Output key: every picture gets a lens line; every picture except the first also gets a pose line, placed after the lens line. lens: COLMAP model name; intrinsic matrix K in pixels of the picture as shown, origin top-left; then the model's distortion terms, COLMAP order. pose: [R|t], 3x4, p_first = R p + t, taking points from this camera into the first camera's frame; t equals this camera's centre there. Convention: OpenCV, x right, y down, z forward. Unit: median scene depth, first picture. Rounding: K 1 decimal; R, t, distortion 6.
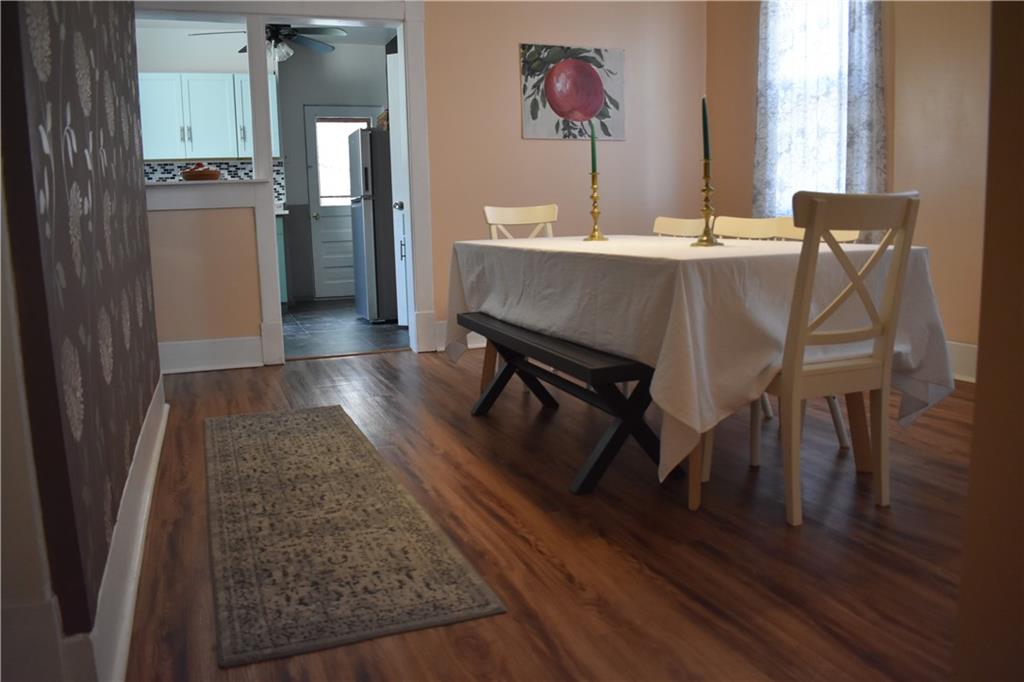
lens RADIAL K [[793.6, 0, 512.0], [0, 793.6, 341.0], [0, 0, 1]] dist [-0.102023, 0.021373]
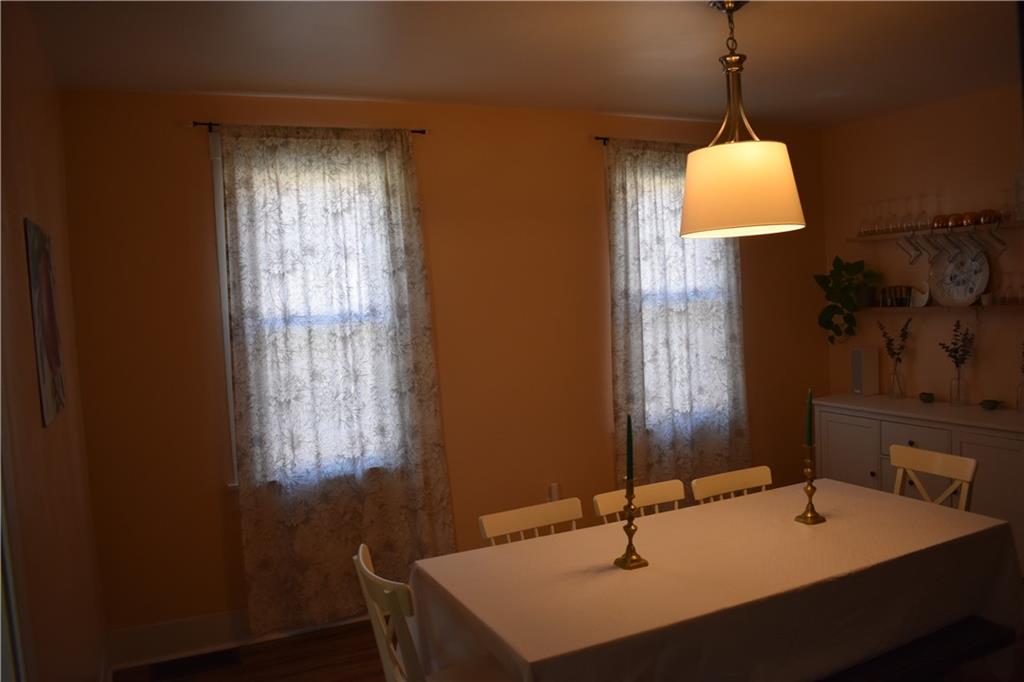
lens RADIAL K [[793.6, 0, 512.0], [0, 793.6, 341.0], [0, 0, 1]] dist [-0.102023, 0.021373]
pose [[-0.074087, -0.031056, 0.996768, -0.516793], [0.198832, 0.978987, 0.045281, -0.323911], [-0.977229, 0.201544, -0.066355, 0.907831]]
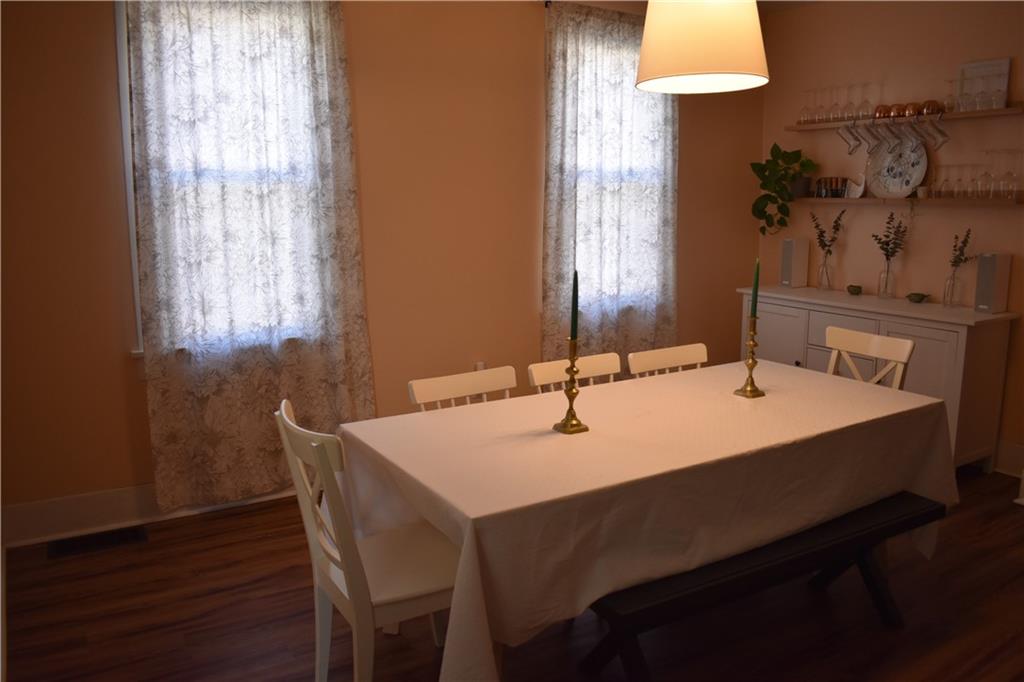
lens RADIAL K [[793.6, 0, 512.0], [0, 793.6, 341.0], [0, 0, 1]] dist [-0.102023, 0.021373]
pose [[-0.178842, -0.156613, 0.971333, -0.474009], [0.153523, 0.970715, 0.184781, -0.288010], [-0.971826, 0.182168, -0.149561, 0.929134]]
